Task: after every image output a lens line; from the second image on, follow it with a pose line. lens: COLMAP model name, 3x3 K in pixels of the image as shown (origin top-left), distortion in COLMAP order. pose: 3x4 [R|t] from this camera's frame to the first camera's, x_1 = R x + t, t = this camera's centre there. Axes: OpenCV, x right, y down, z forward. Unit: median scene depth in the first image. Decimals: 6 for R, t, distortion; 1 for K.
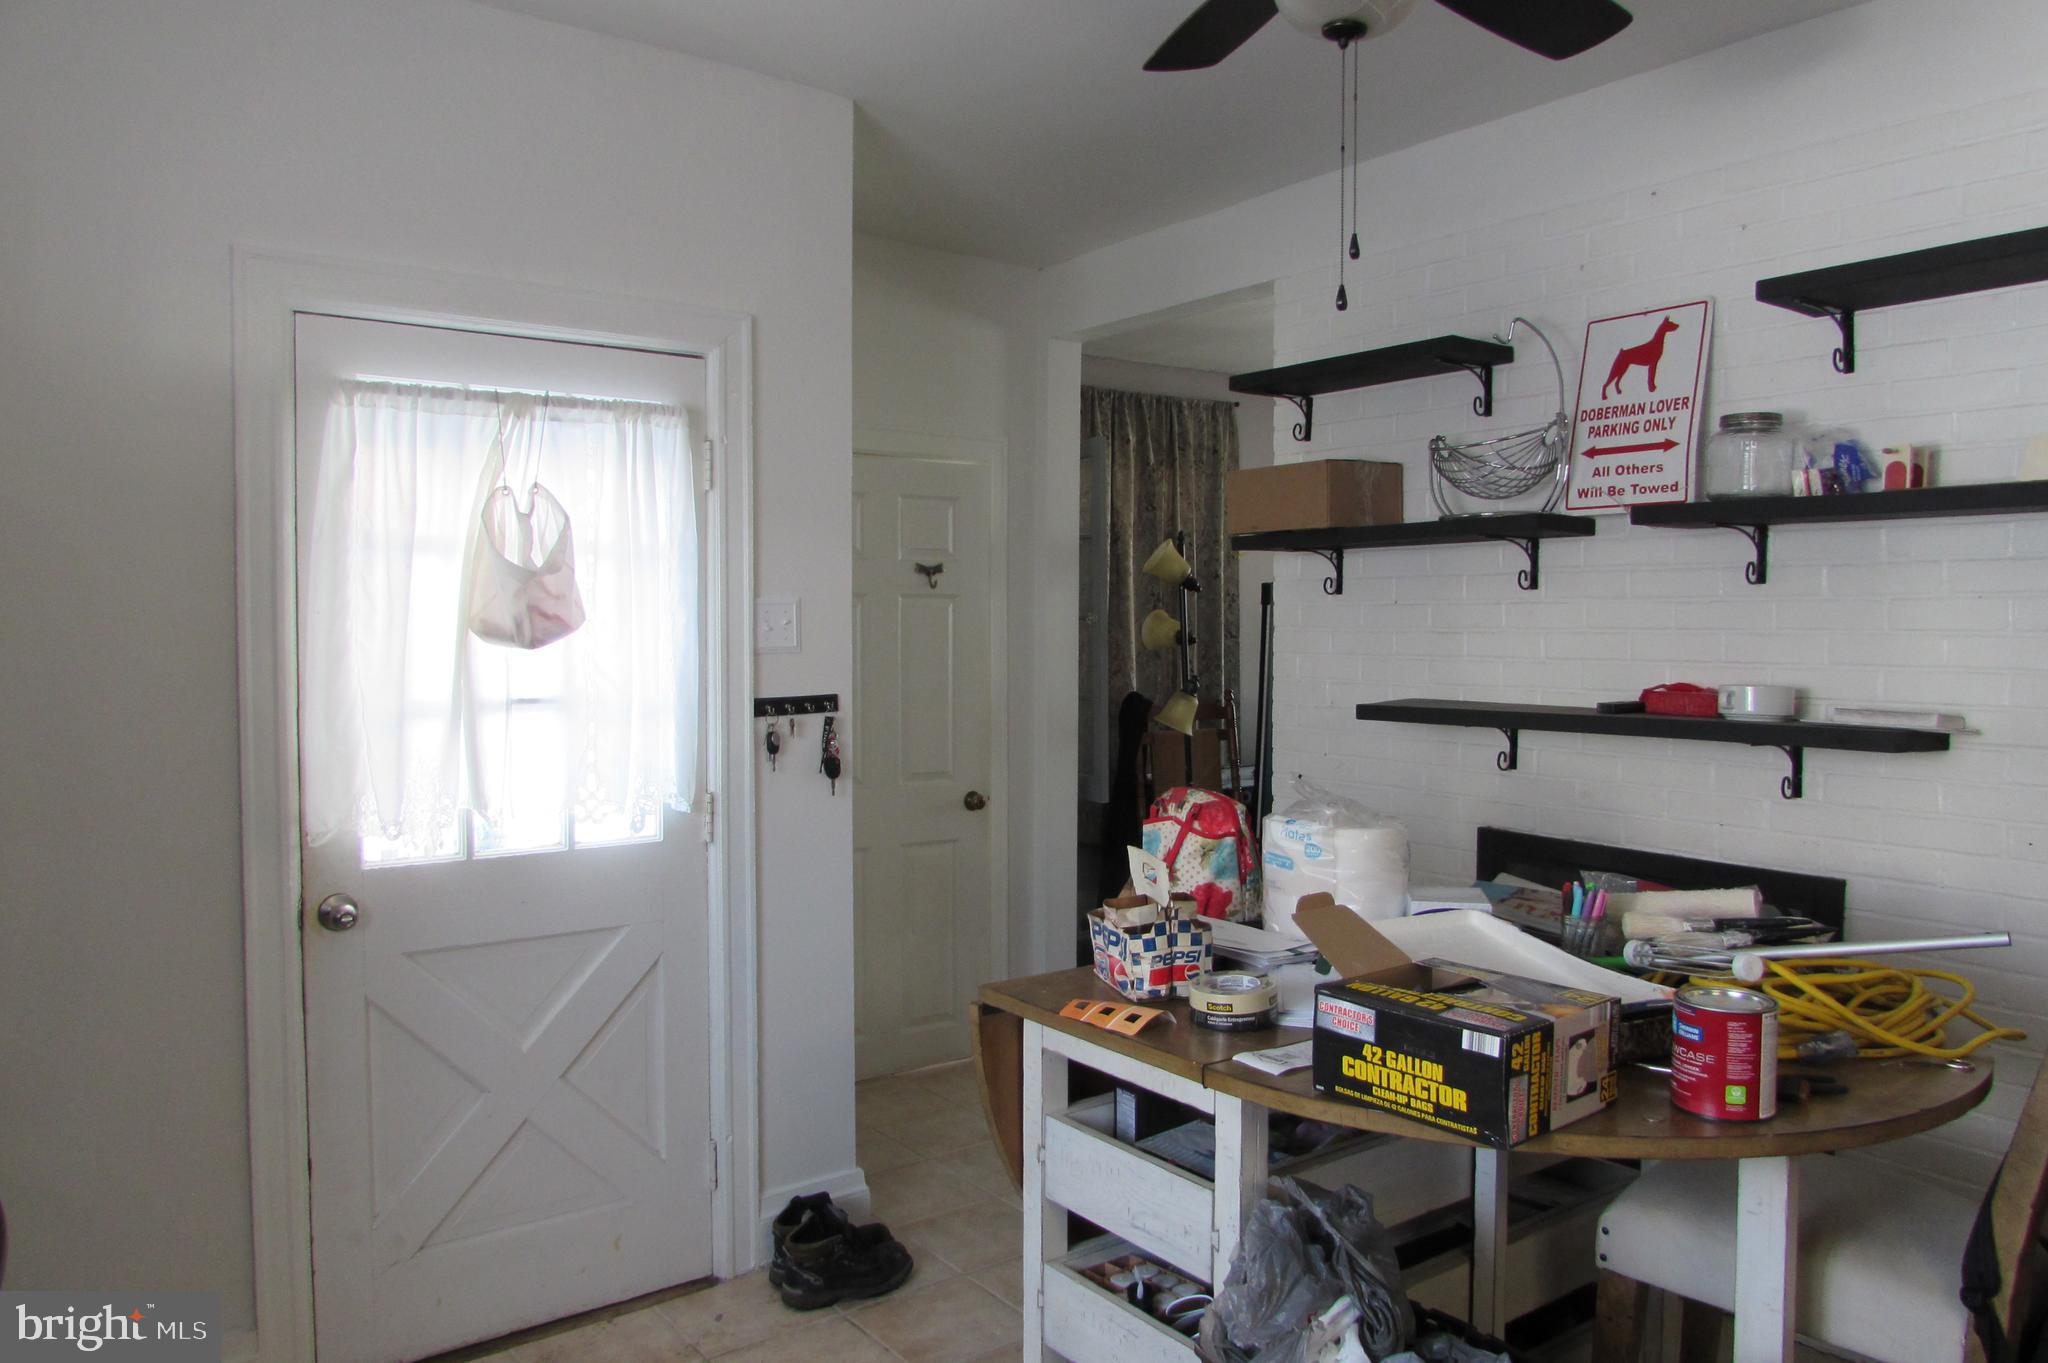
lens RADIAL K [[1458.7, 0, 1023.4], [0, 1458.7, 696.3], [0, 0, 1]] dist [-0.028370, 0.002631]
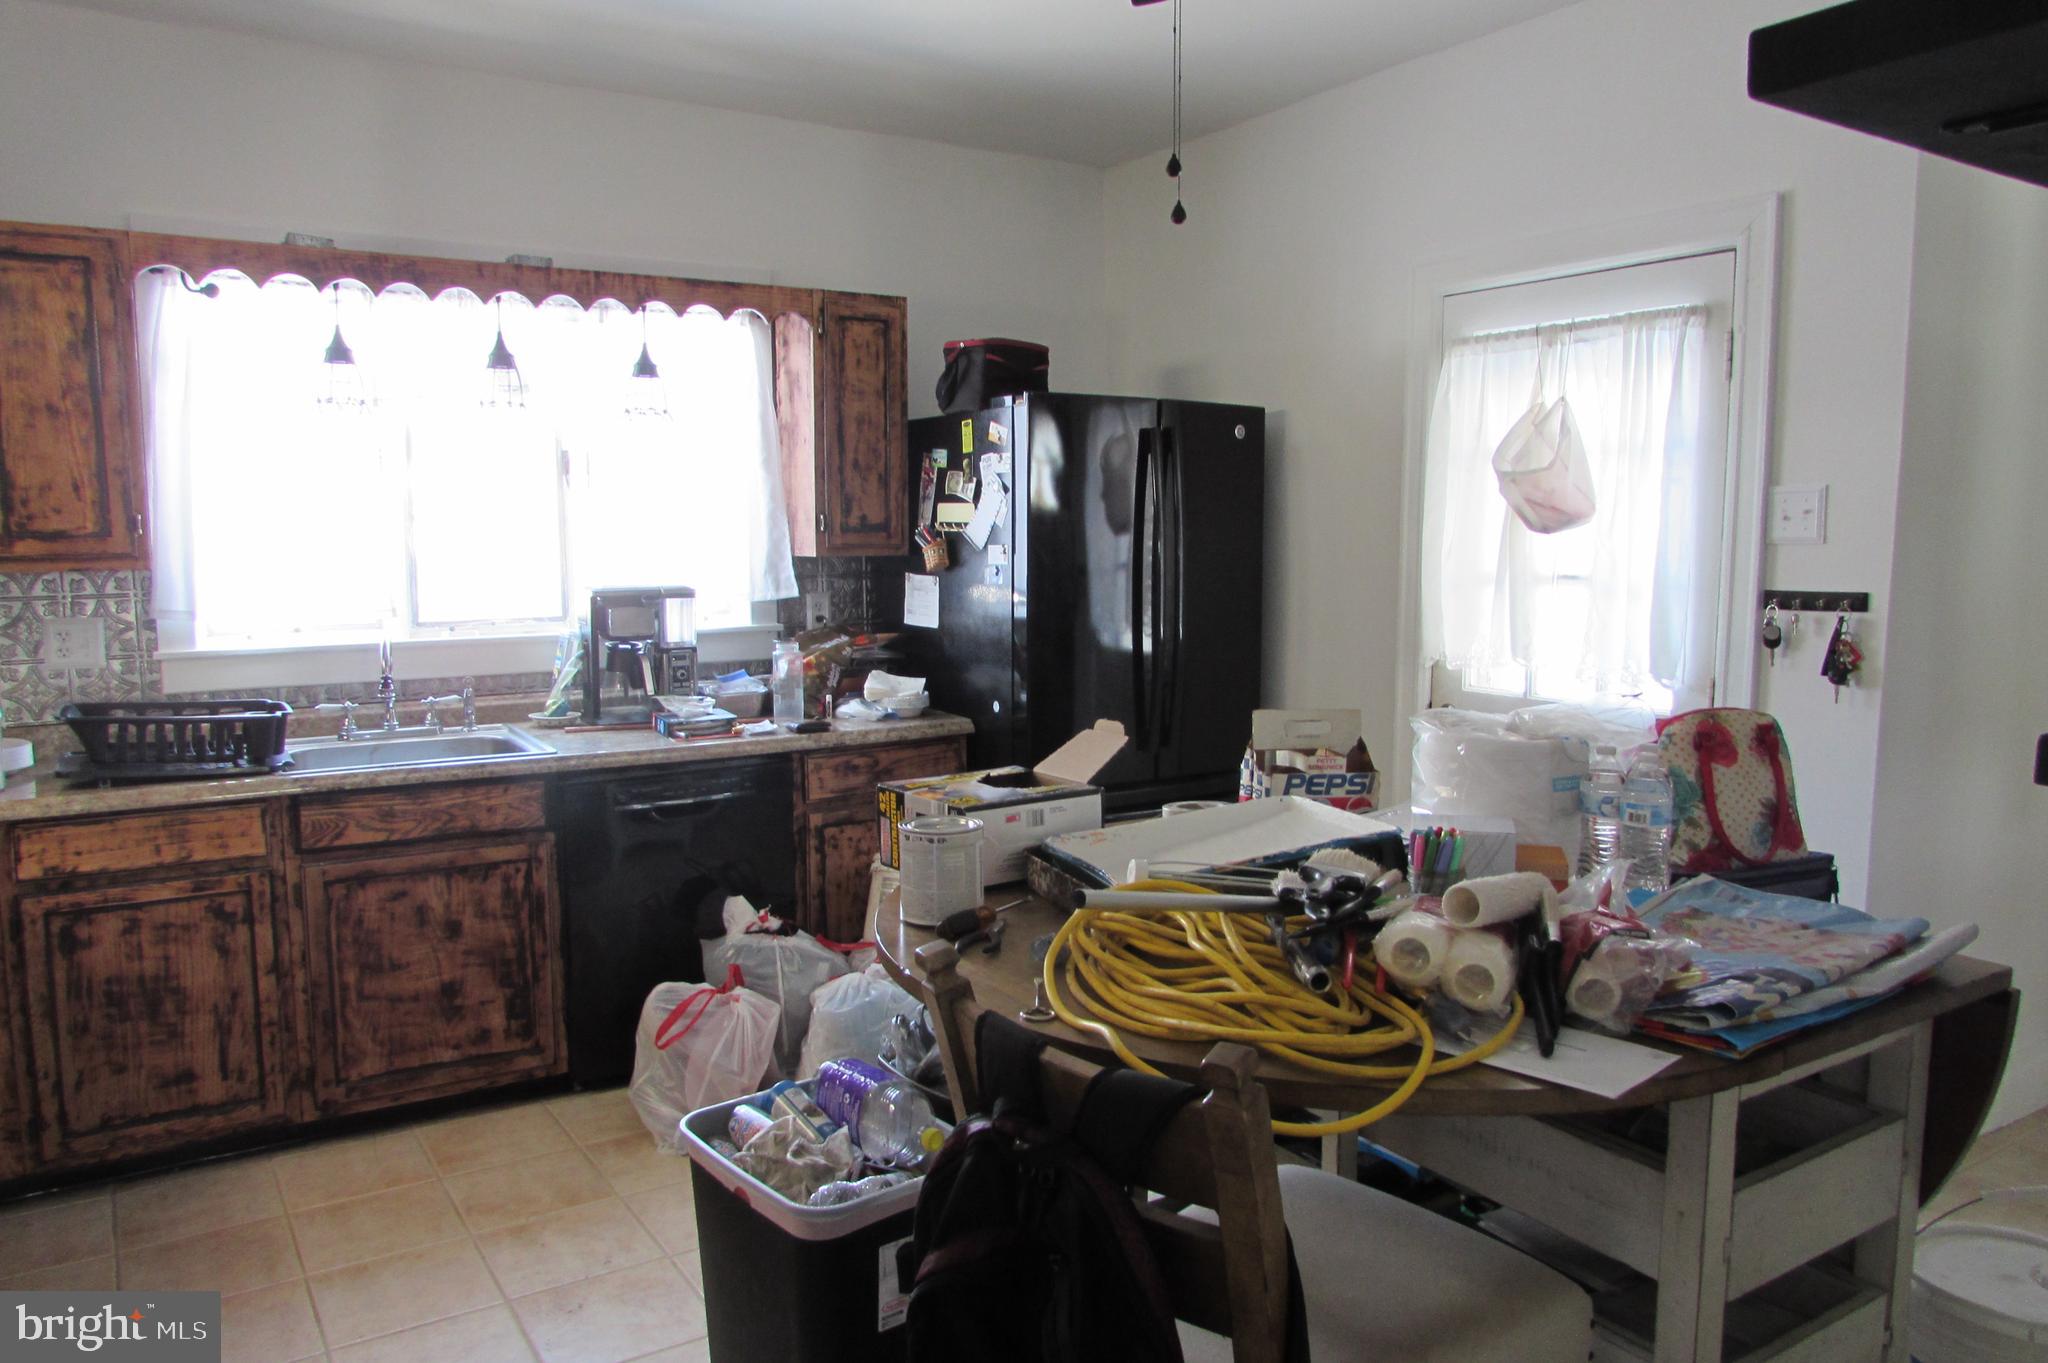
lens RADIAL K [[1458.7, 0, 1023.4], [0, 1458.7, 696.3], [0, 0, 1]] dist [-0.028370, 0.002631]
pose [[-0.053160, 0.117442, -0.991656, 0.895637], [-0.052244, 0.991373, 0.120209, -0.020372], [0.997218, 0.058199, -0.046566, 0.605347]]
